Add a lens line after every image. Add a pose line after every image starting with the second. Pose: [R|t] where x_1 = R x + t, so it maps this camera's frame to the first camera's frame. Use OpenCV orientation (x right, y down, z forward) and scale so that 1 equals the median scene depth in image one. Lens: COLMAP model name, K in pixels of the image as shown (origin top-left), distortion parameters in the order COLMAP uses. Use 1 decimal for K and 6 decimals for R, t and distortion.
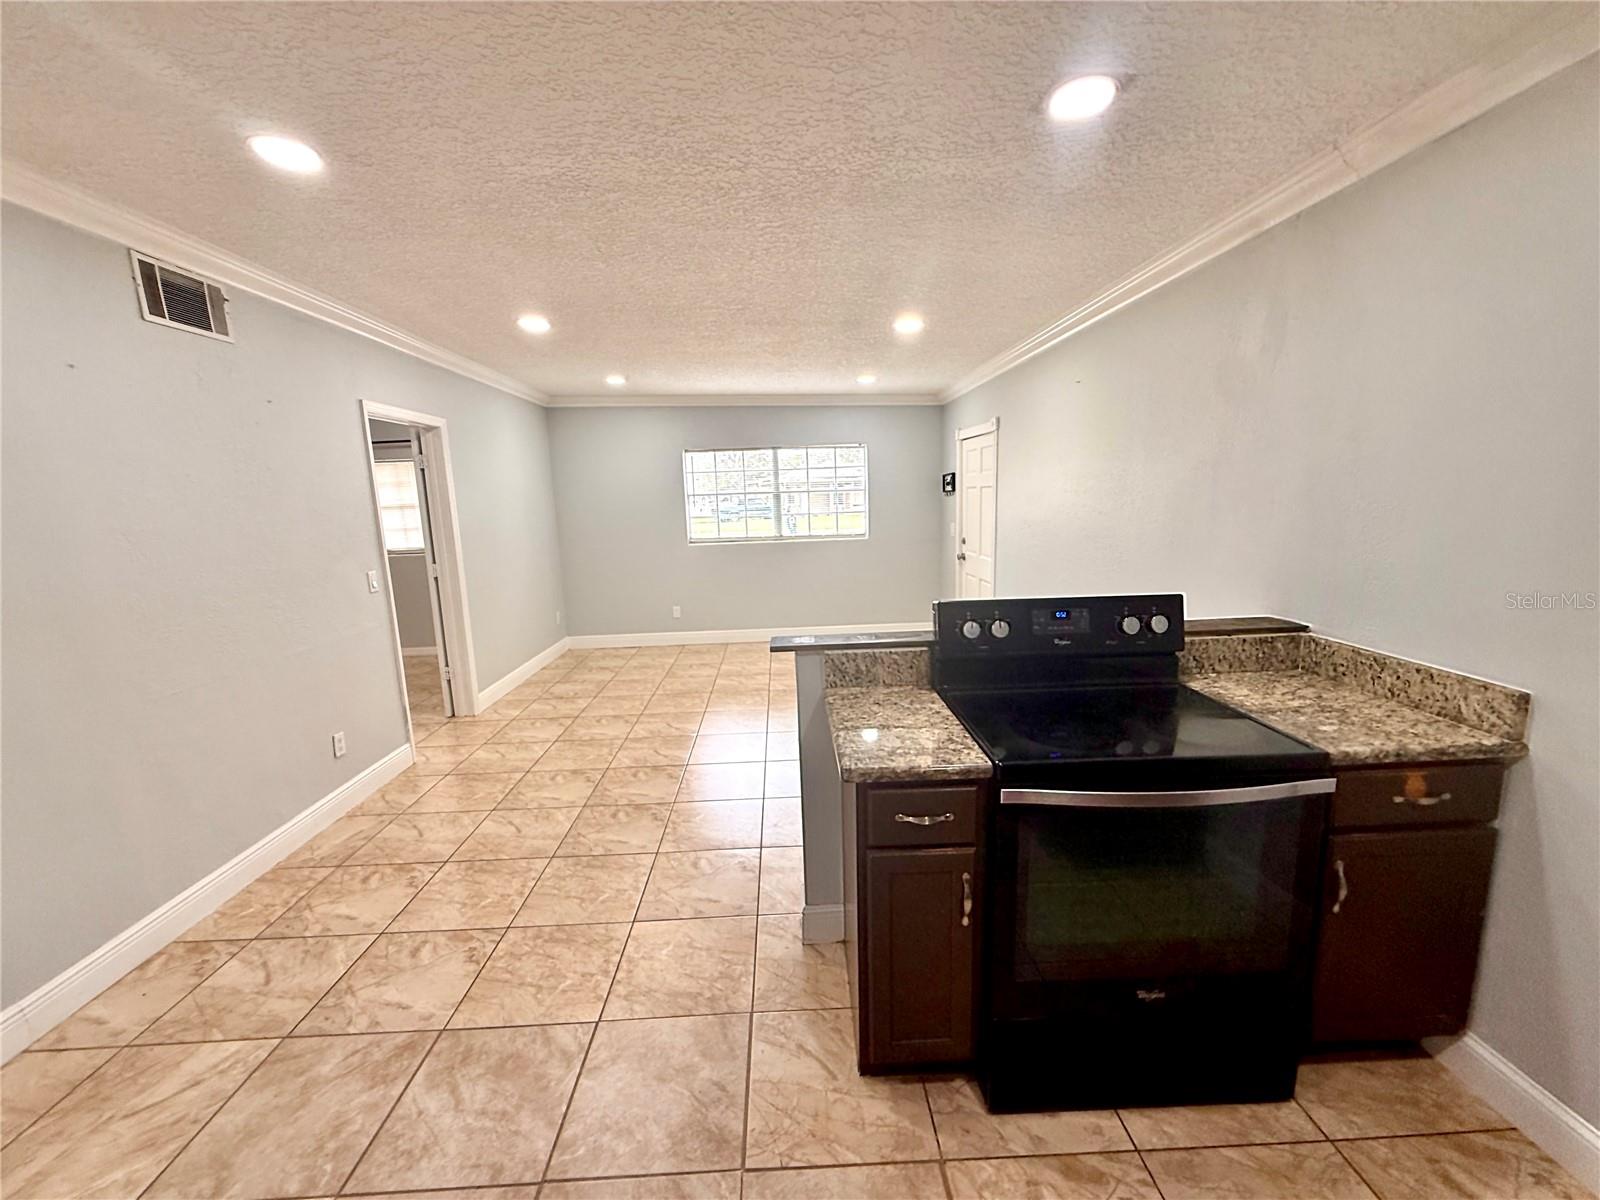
lens RADIAL K [[638.5, 0, 799.7], [0, 638.5, 601.9], [0, 0, 1]] dist [-0.000821, 0.000026]
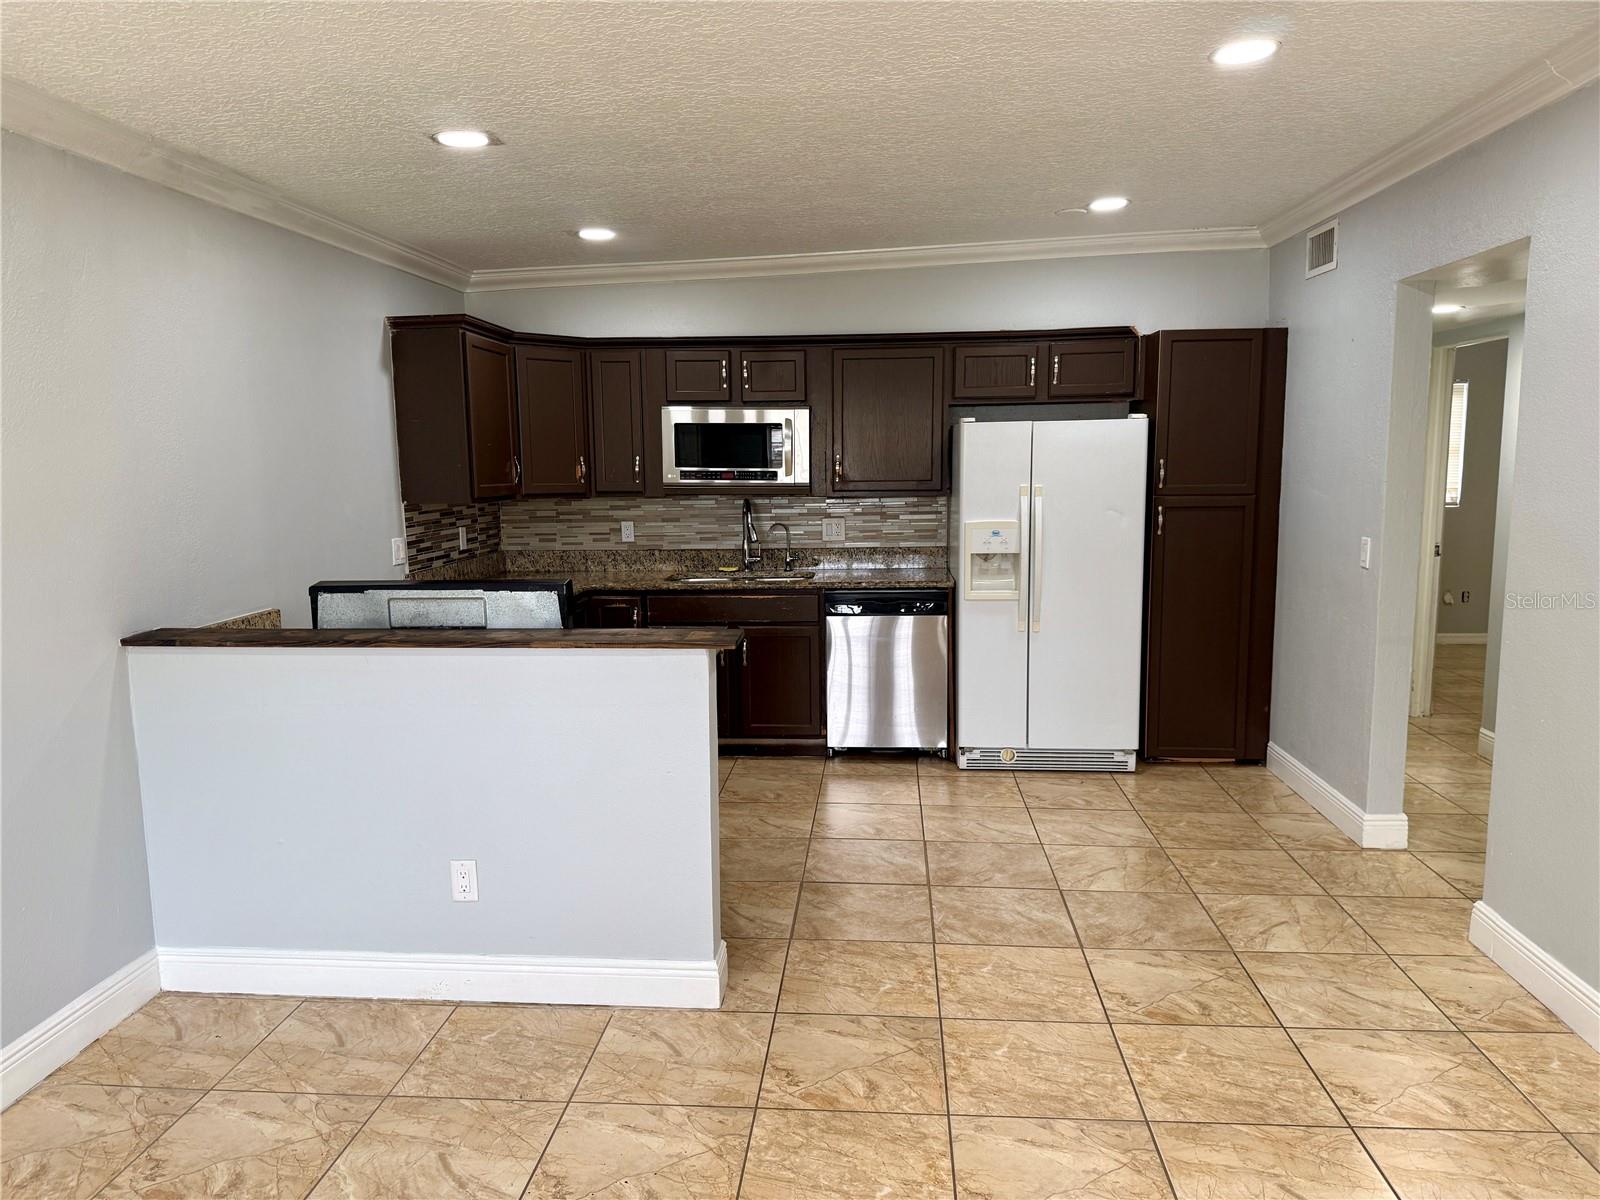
lens RADIAL K [[1110.9, 0, 805.9], [0, 1110.9, 606.8], [0, 0, 1]] dist [0.165045, -0.347951]
pose [[-0.993400, 0.031266, 0.110360, -0.307605], [0.062929, 0.952967, 0.296469, -0.418689], [-0.095900, 0.301457, -0.948645, 2.468371]]
